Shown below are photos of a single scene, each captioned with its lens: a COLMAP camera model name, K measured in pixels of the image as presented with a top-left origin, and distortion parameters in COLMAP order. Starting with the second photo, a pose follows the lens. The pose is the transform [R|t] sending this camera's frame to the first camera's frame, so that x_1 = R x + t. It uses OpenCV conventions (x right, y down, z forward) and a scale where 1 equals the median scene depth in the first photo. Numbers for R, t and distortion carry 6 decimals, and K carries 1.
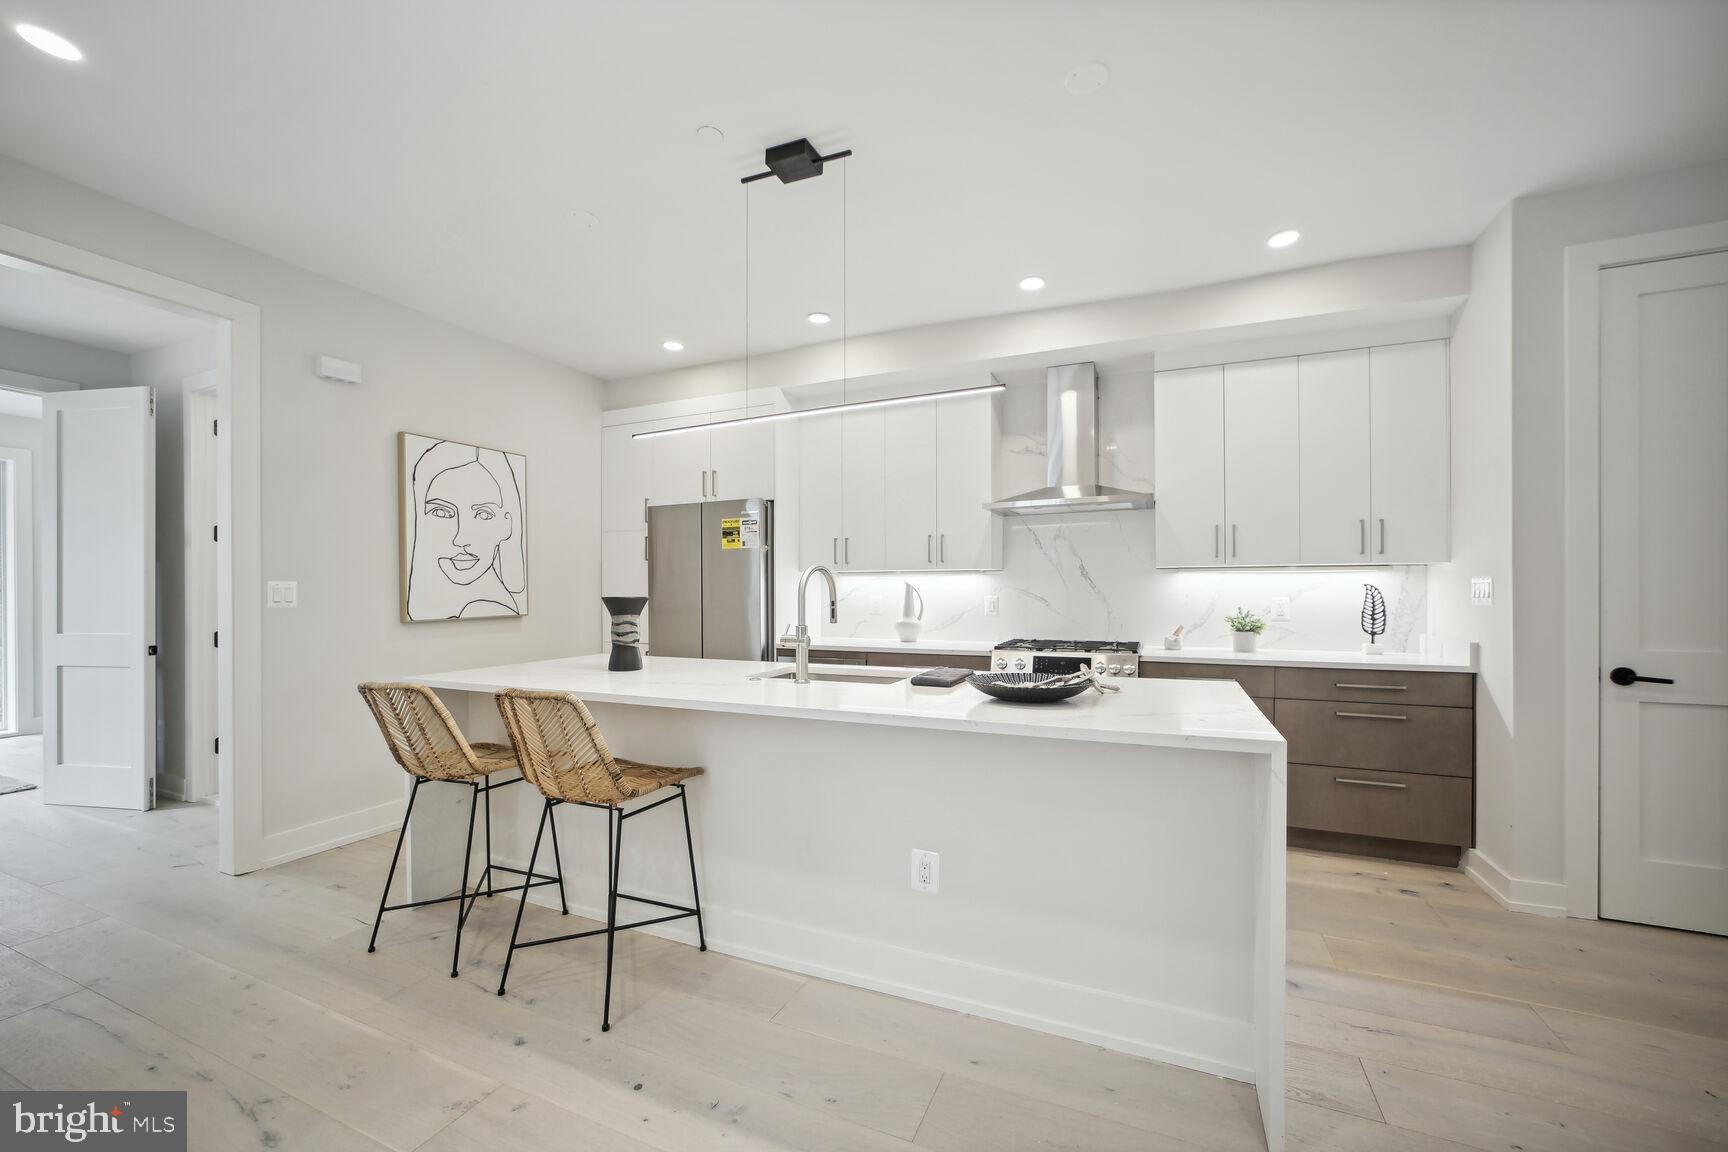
lens RADIAL K [[683.6, 0, 872.7], [0, 683.6, 589.3], [0, 0, 1]] dist [-0.021117, 0.003968]
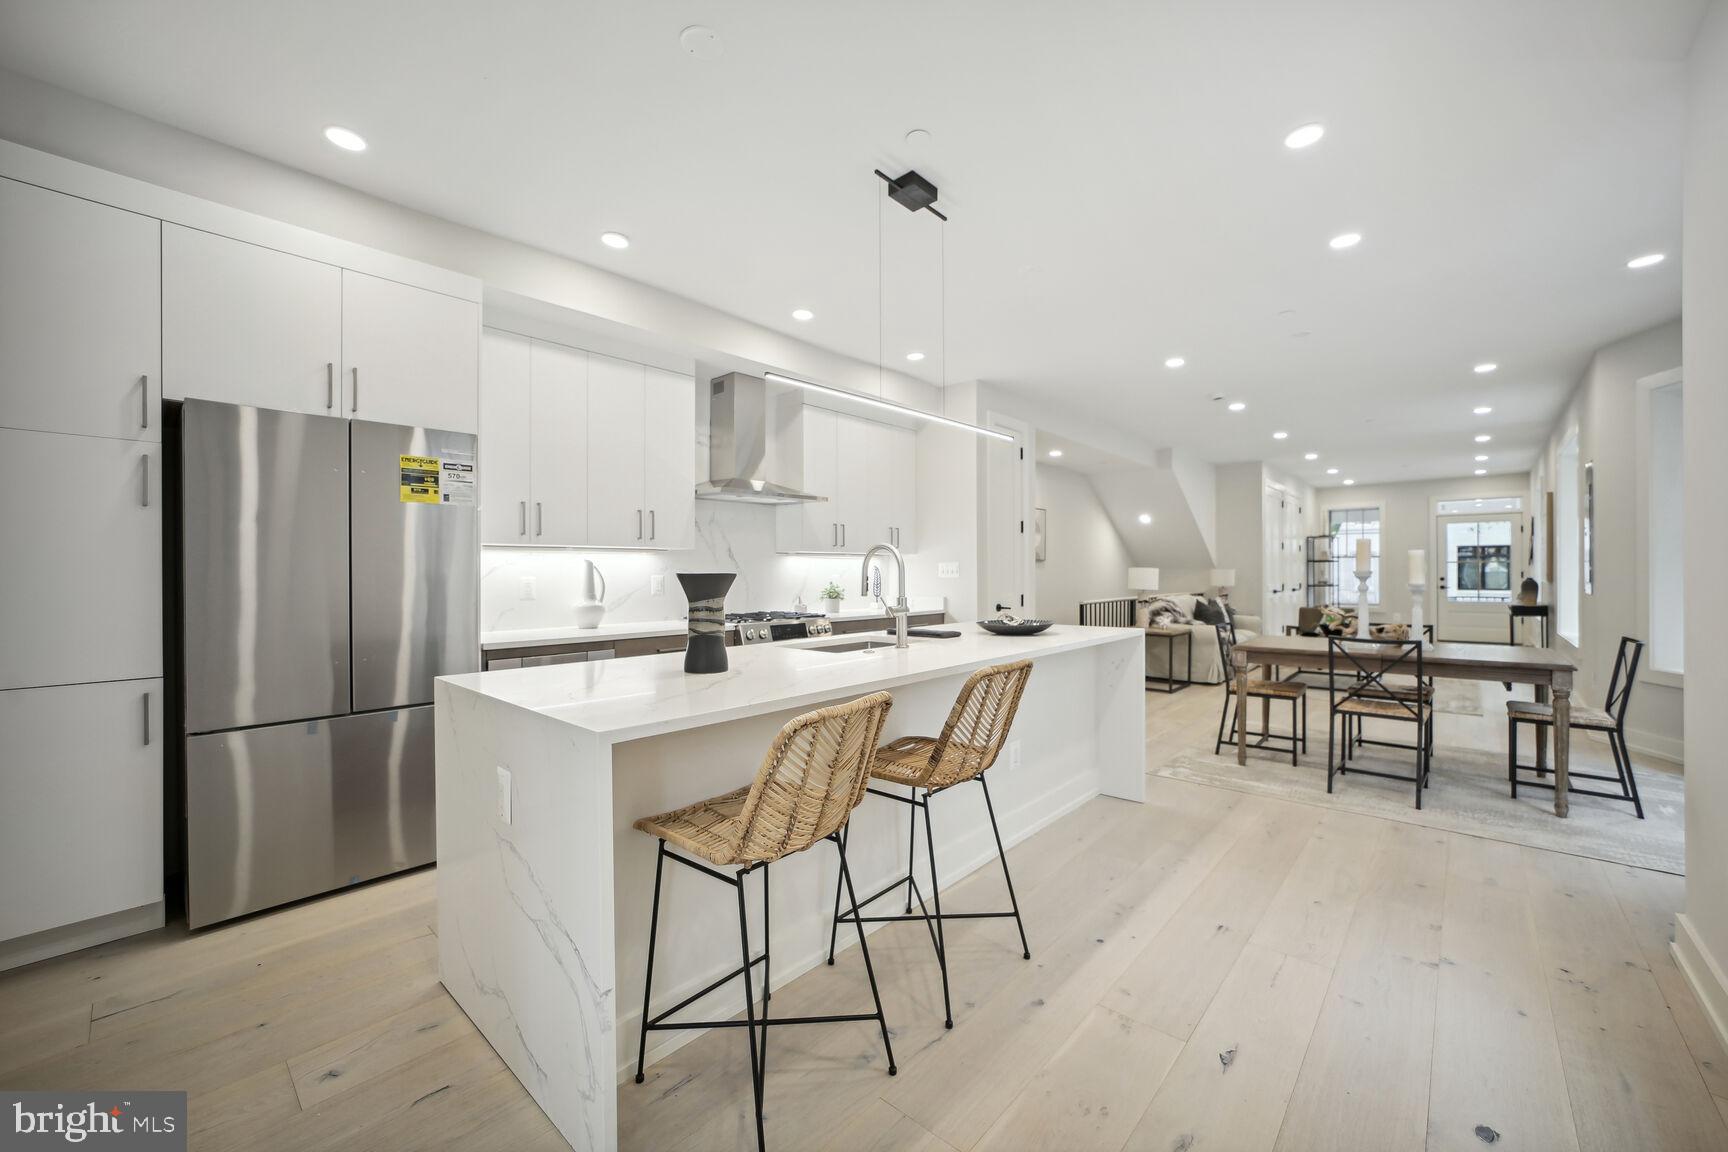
lens RADIAL K [[683.6, 0, 876.0], [0, 683.6, 571.9], [0, 0, 1]] dist [-0.021117, 0.003968]
pose [[0.305465, 0.001034, 0.952203, -0.727923], [0.002867, 0.999994, -0.002005, 0.008348], [-0.952199, 0.003343, 0.305460, 0.422703]]
